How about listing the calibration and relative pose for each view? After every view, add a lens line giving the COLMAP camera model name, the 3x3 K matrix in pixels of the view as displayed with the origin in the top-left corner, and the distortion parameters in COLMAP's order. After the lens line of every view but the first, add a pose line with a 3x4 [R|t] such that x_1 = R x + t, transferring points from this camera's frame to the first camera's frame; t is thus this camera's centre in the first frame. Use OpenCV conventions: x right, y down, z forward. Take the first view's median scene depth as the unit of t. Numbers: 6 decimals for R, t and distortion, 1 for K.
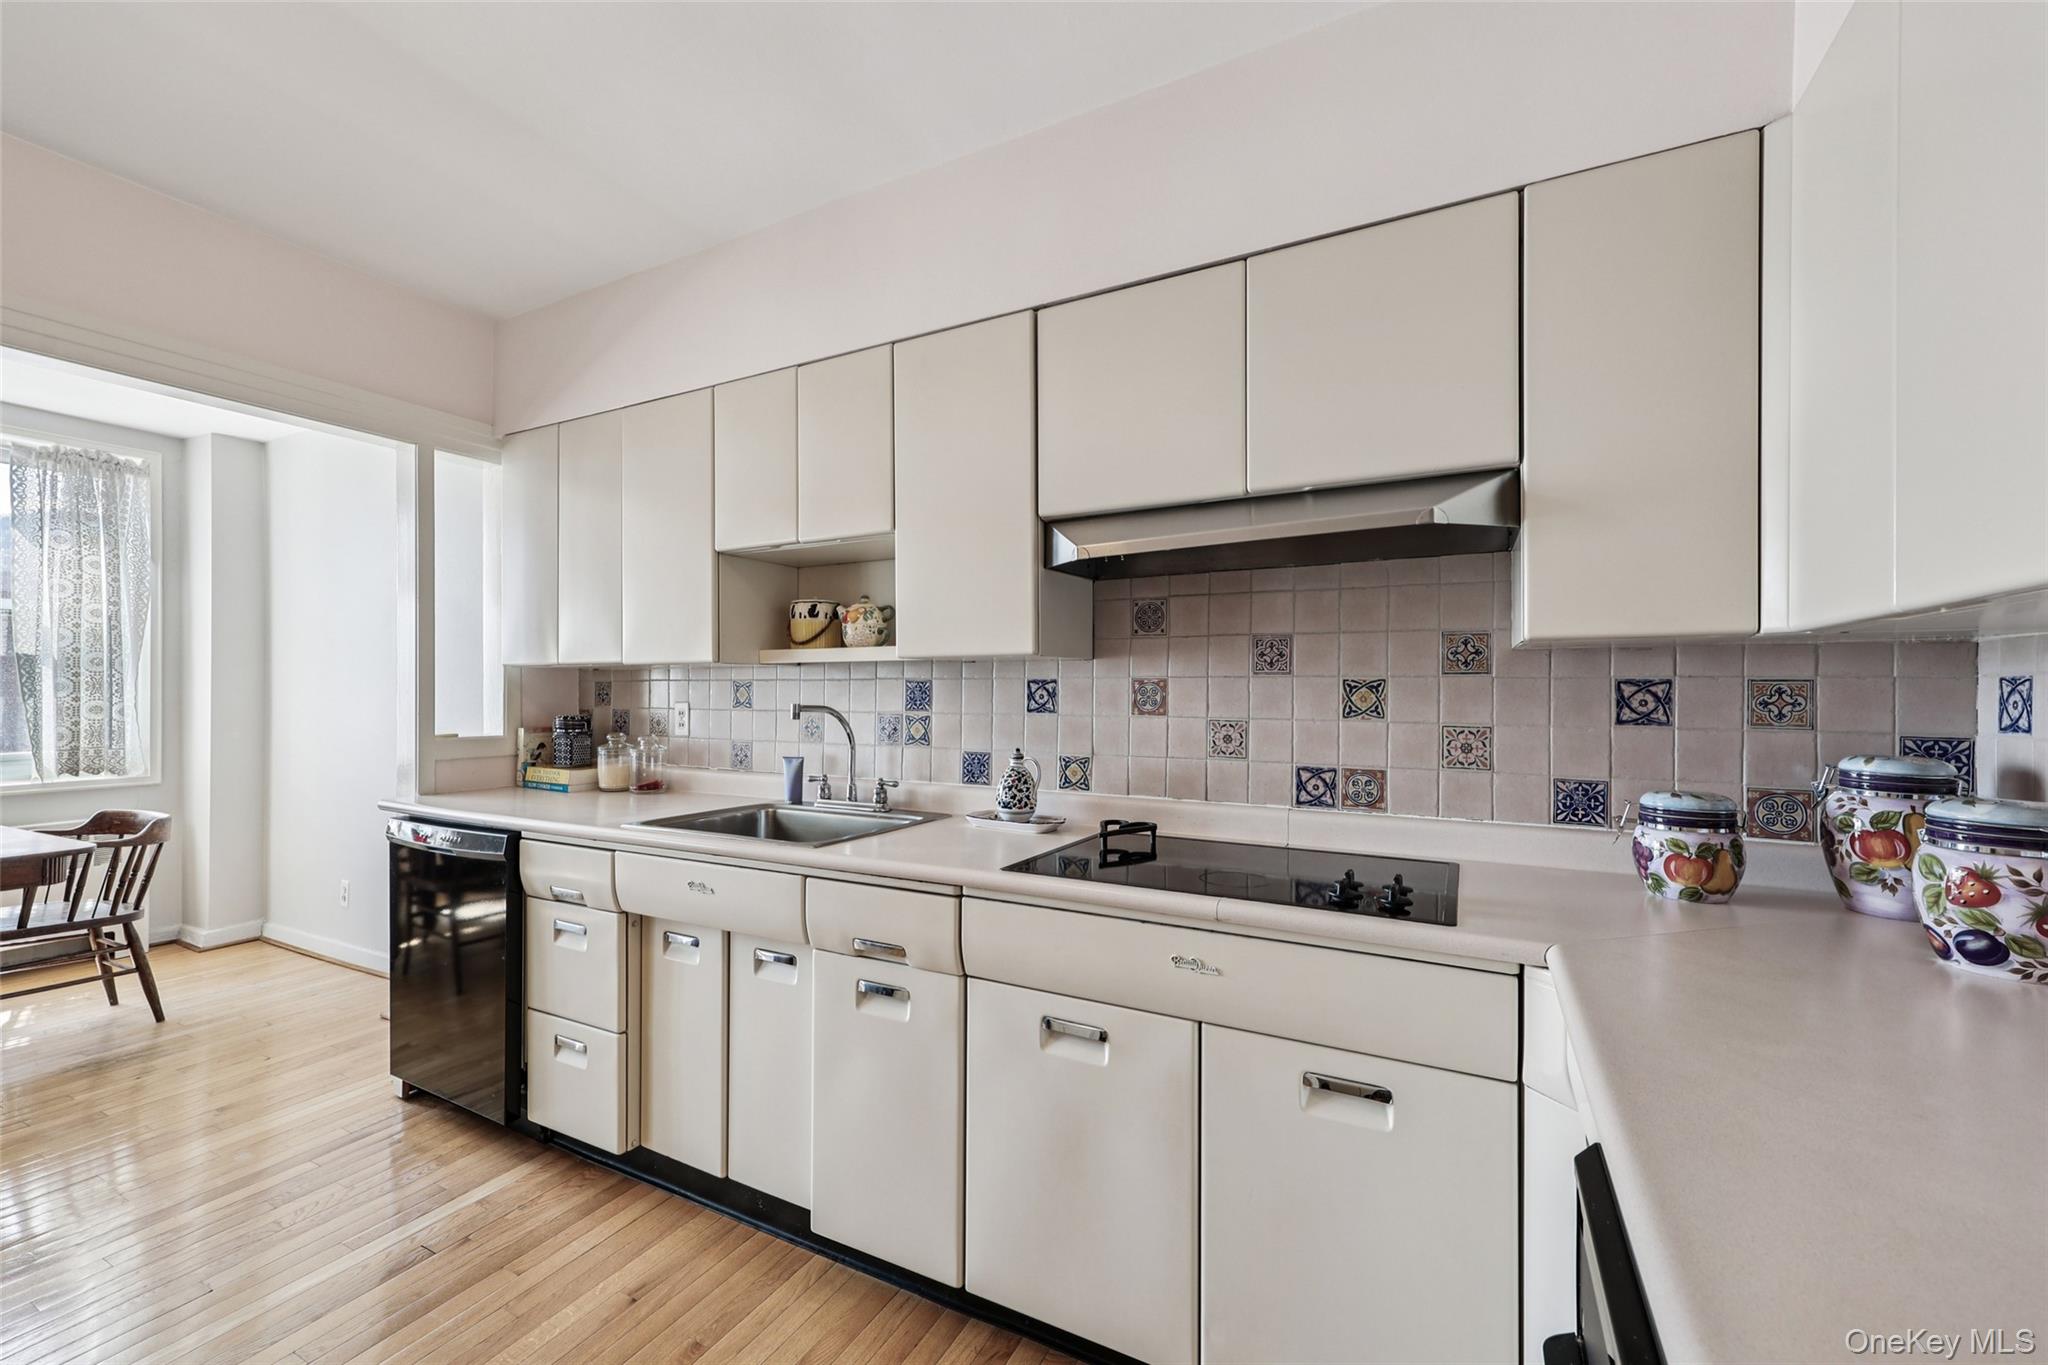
lens RADIAL K [[862.7, 0, 1008.0], [0, 862.7, 687.8], [0, 0, 1]] dist [0.012482, 0.000053]
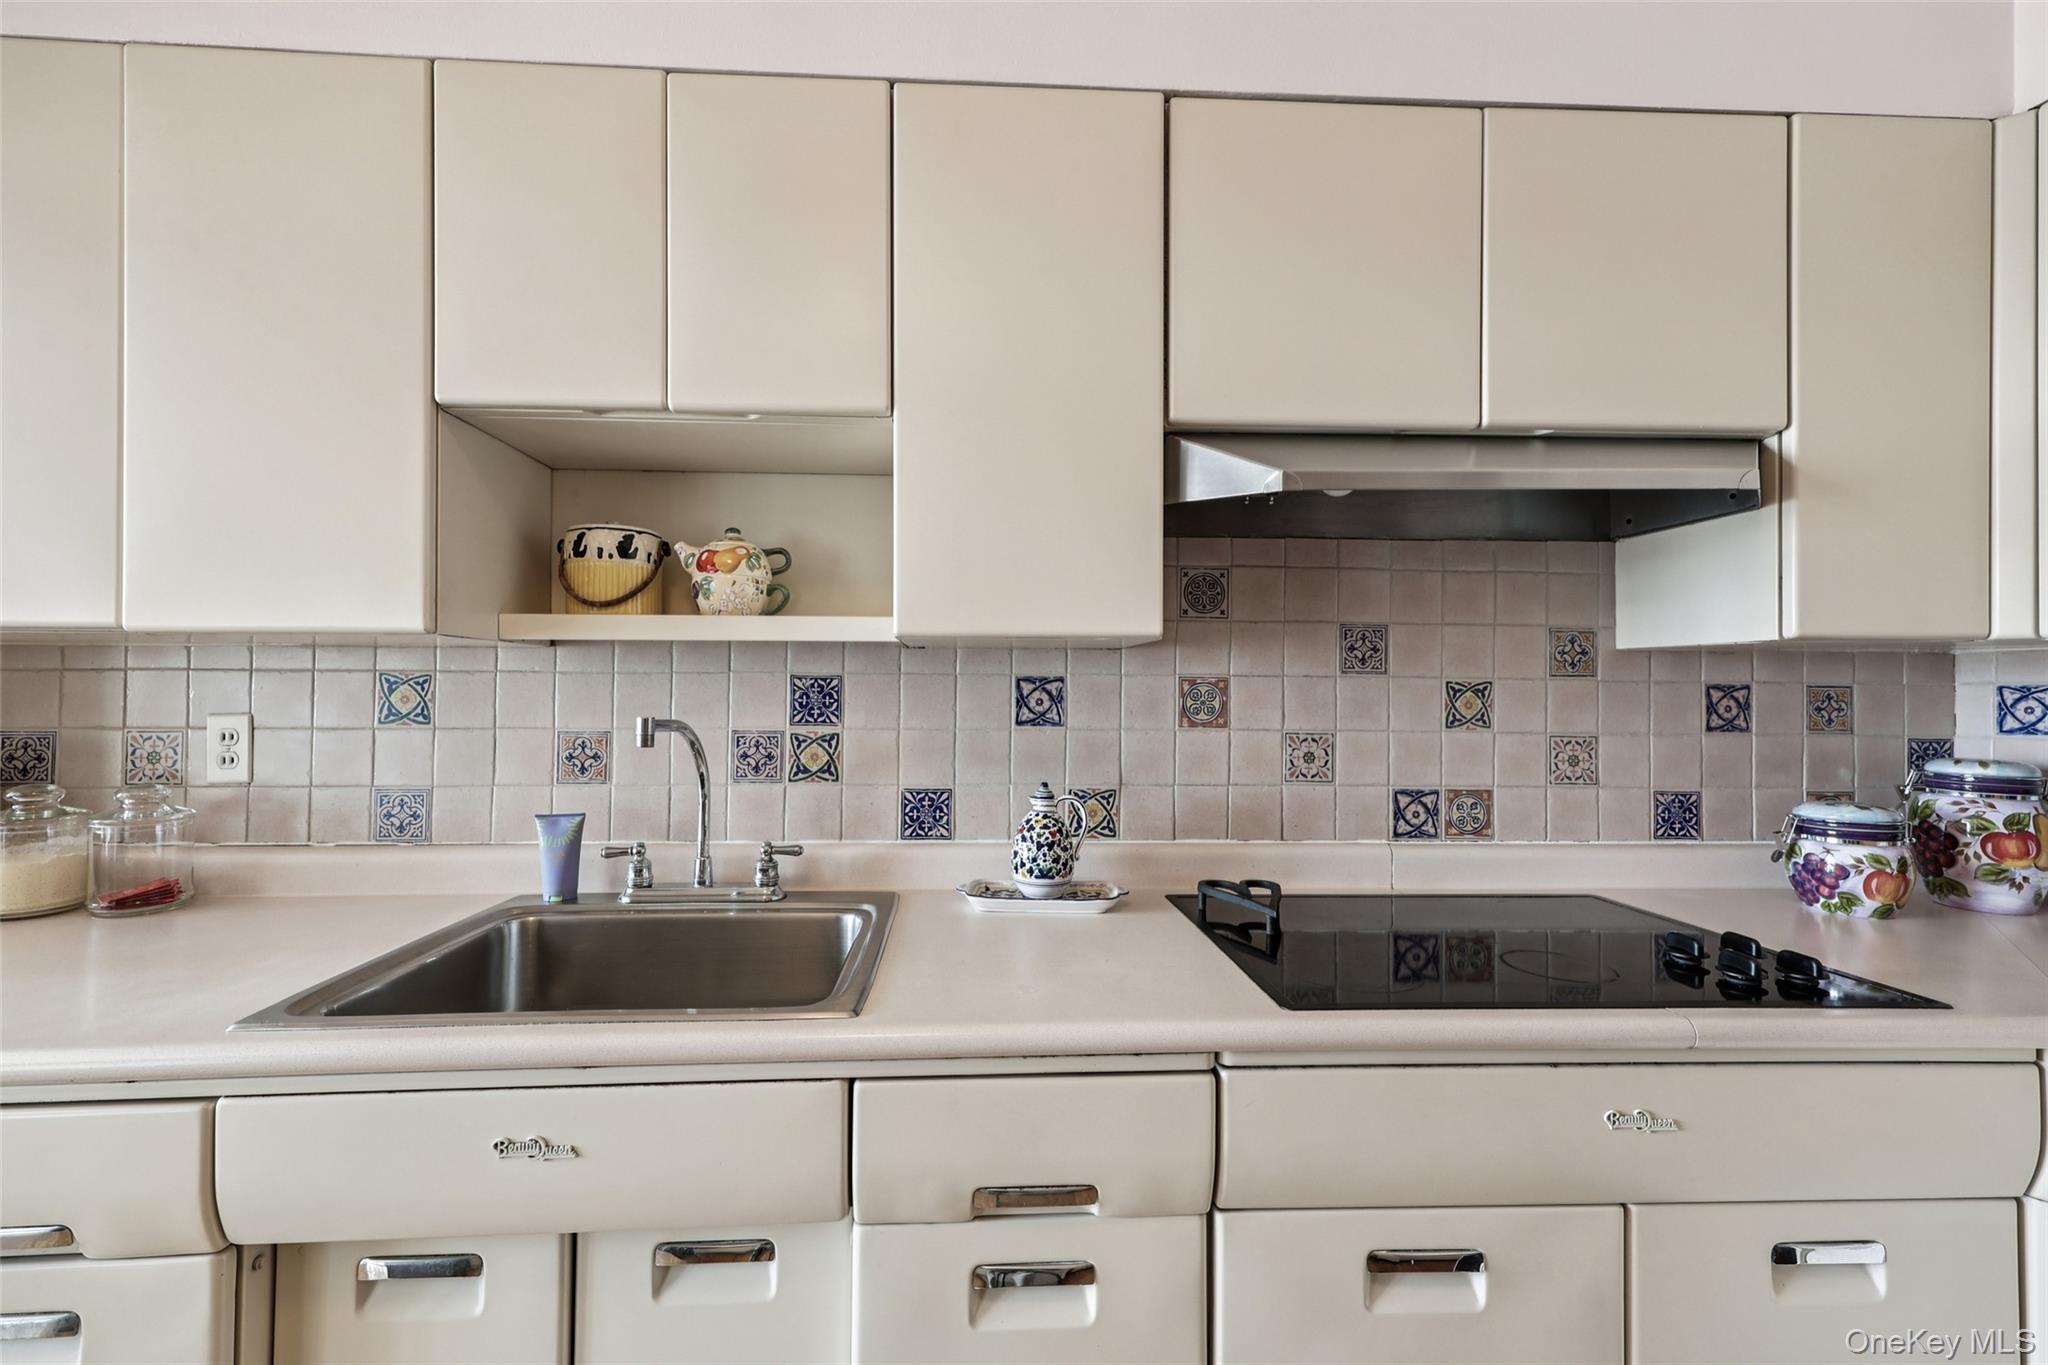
lens RADIAL K [[862.7, 0, 1003.8], [0, 862.7, 681.3], [0, 0, 1]] dist [0.012482, 0.000053]
pose [[0.846997, 0.009244, 0.531517, -0.386472], [-0.005847, 0.999950, -0.008074, -0.000617], [-0.531565, 0.003731, 0.847009, 0.501271]]
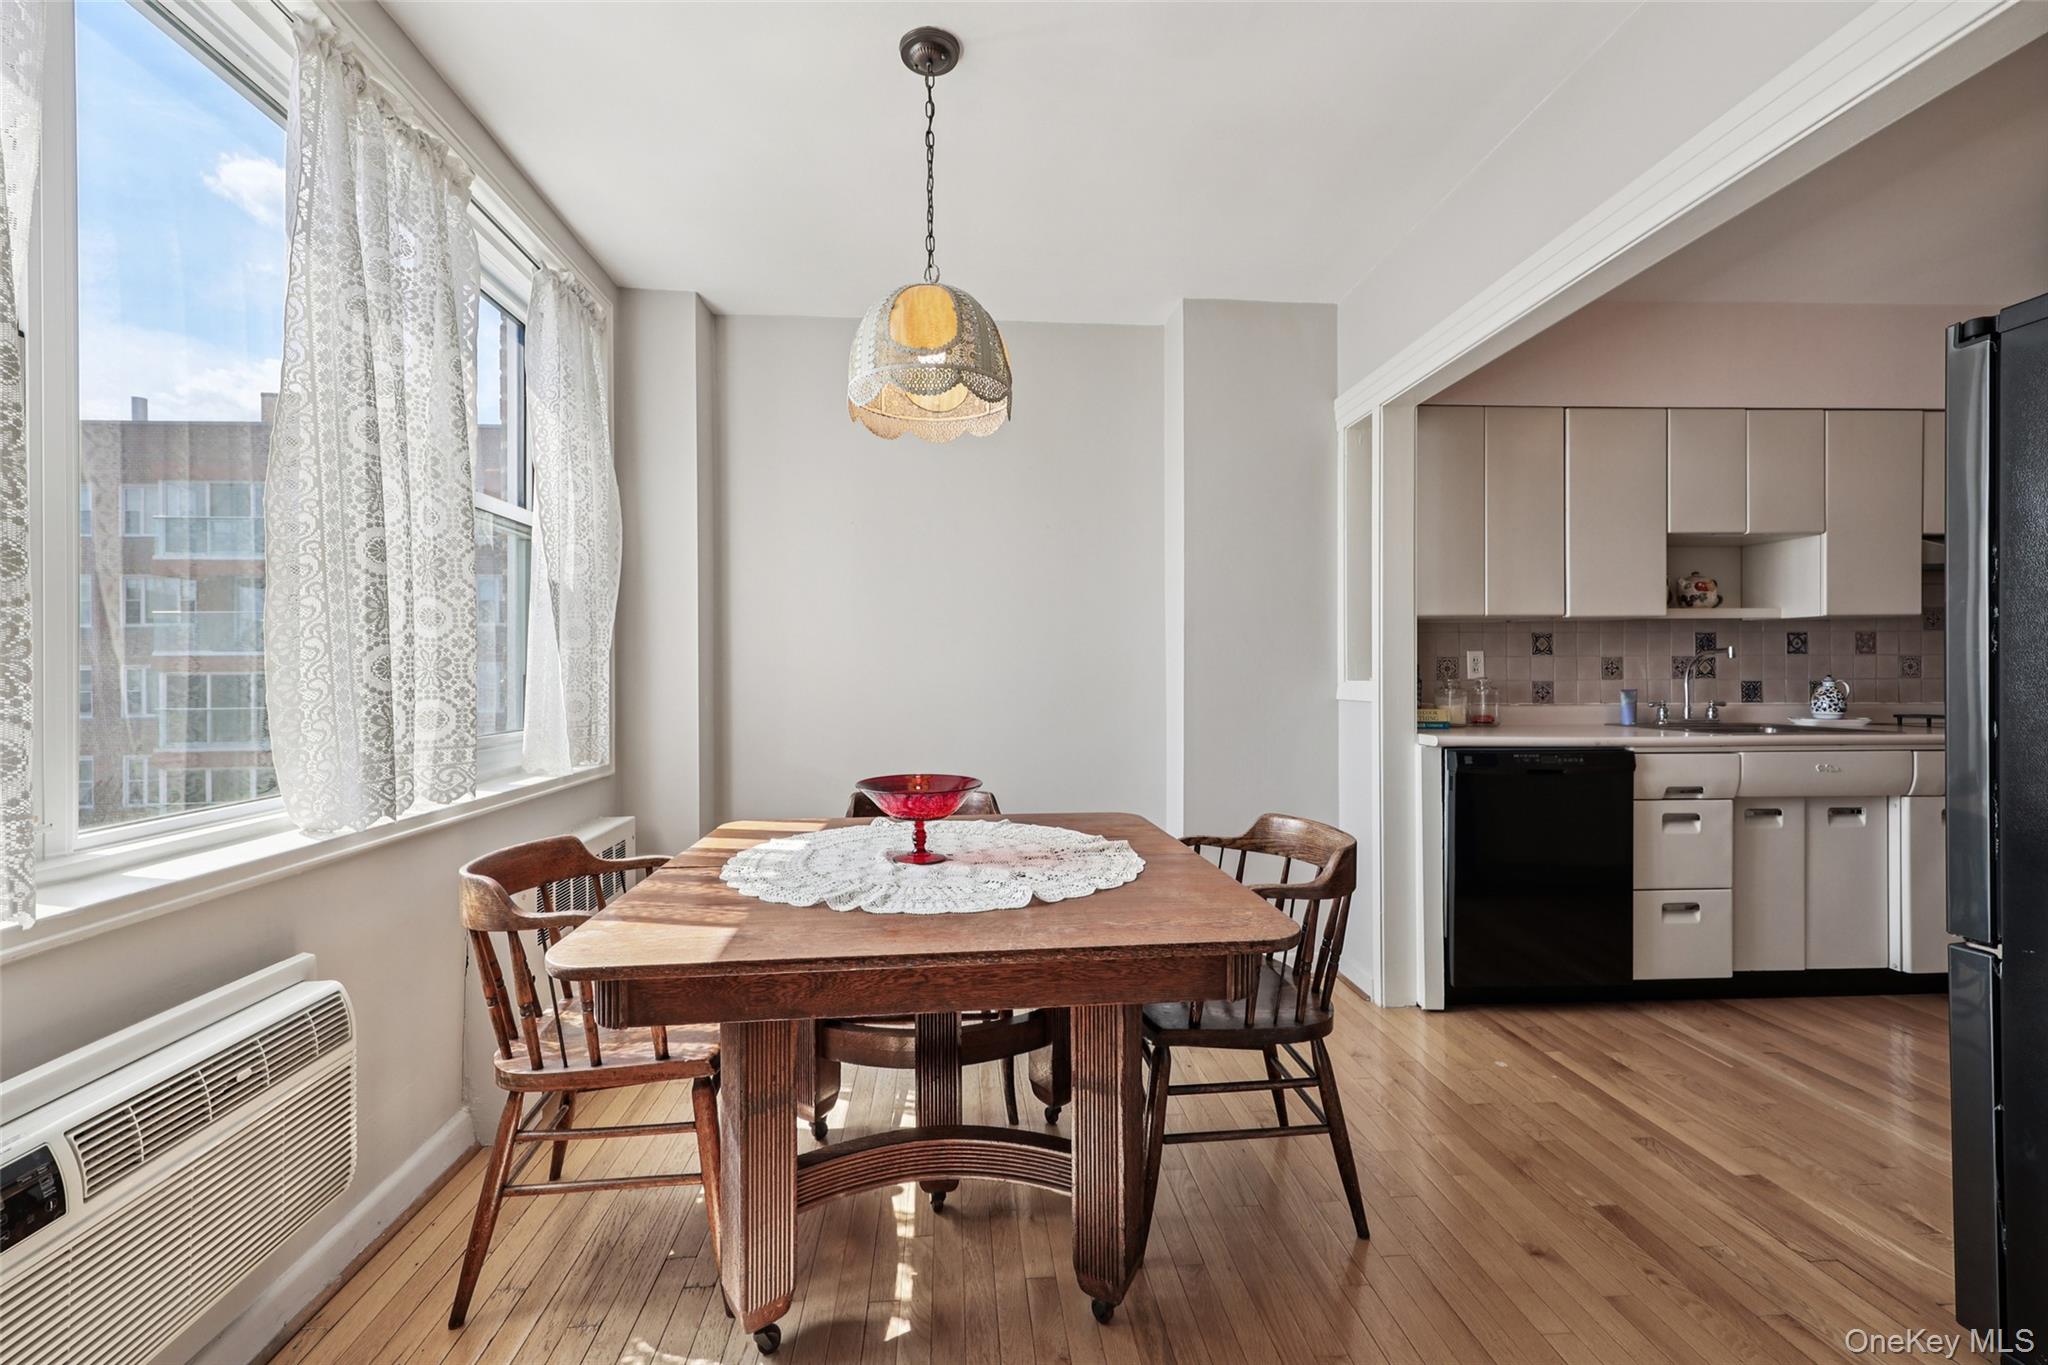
lens RADIAL K [[862.7, 0, 1010.5], [0, 862.7, 671.9], [0, 0, 1]] dist [0.012482, 0.000053]
pose [[0.844599, -0.003880, 0.535385, -2.255098], [0.003765, 0.999992, 0.001308, 0.061207], [-0.535386, 0.000911, 0.844607, 0.487221]]
